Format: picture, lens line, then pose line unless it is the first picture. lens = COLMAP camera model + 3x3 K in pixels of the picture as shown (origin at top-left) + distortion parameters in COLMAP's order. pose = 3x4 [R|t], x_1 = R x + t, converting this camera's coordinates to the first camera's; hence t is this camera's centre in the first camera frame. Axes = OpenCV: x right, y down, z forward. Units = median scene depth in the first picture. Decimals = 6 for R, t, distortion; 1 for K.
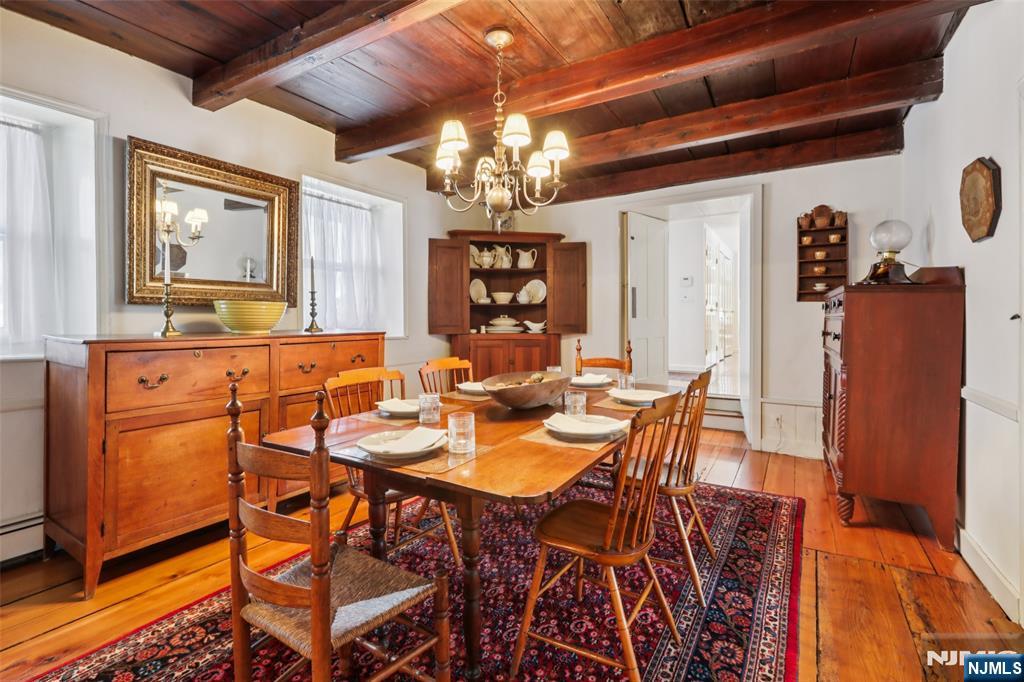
lens RADIAL K [[462.8, 0, 517.4], [0, 462.8, 323.3], [0, 0, 1]] dist [0.000208, -0.000042]
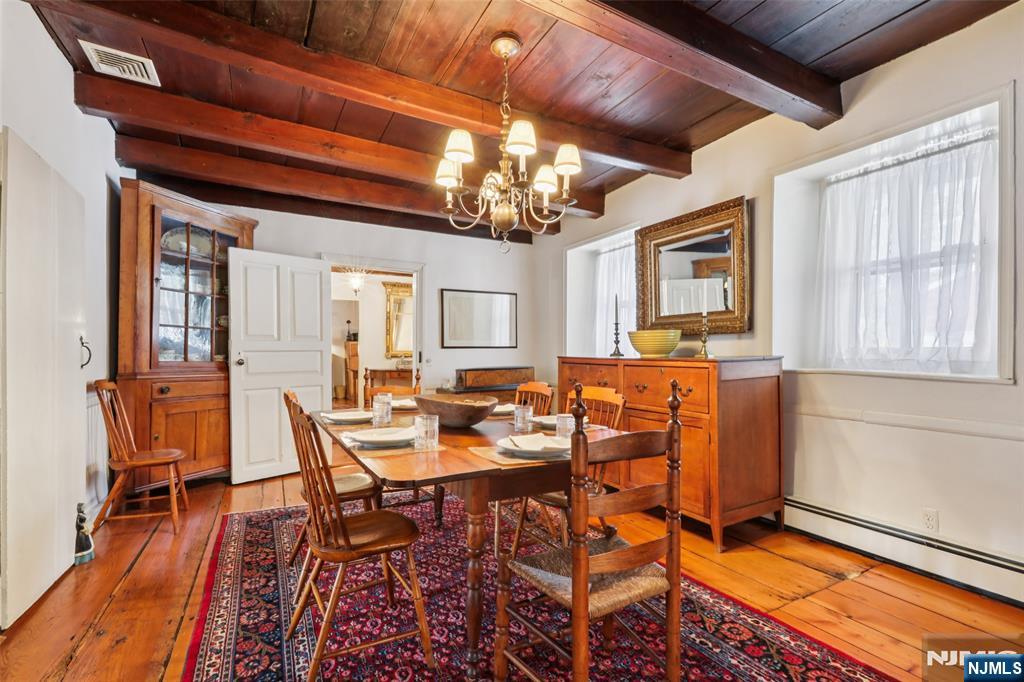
lens RADIAL K [[462.8, 0, 517.6], [0, 462.8, 361.2], [0, 0, 1]] dist [0.000208, -0.000042]
pose [[-0.493067, 0.009748, -0.869937, 0.955449], [0.001354, 0.999945, 0.010437, 0.022942], [0.869990, 0.003968, -0.493053, 1.806620]]
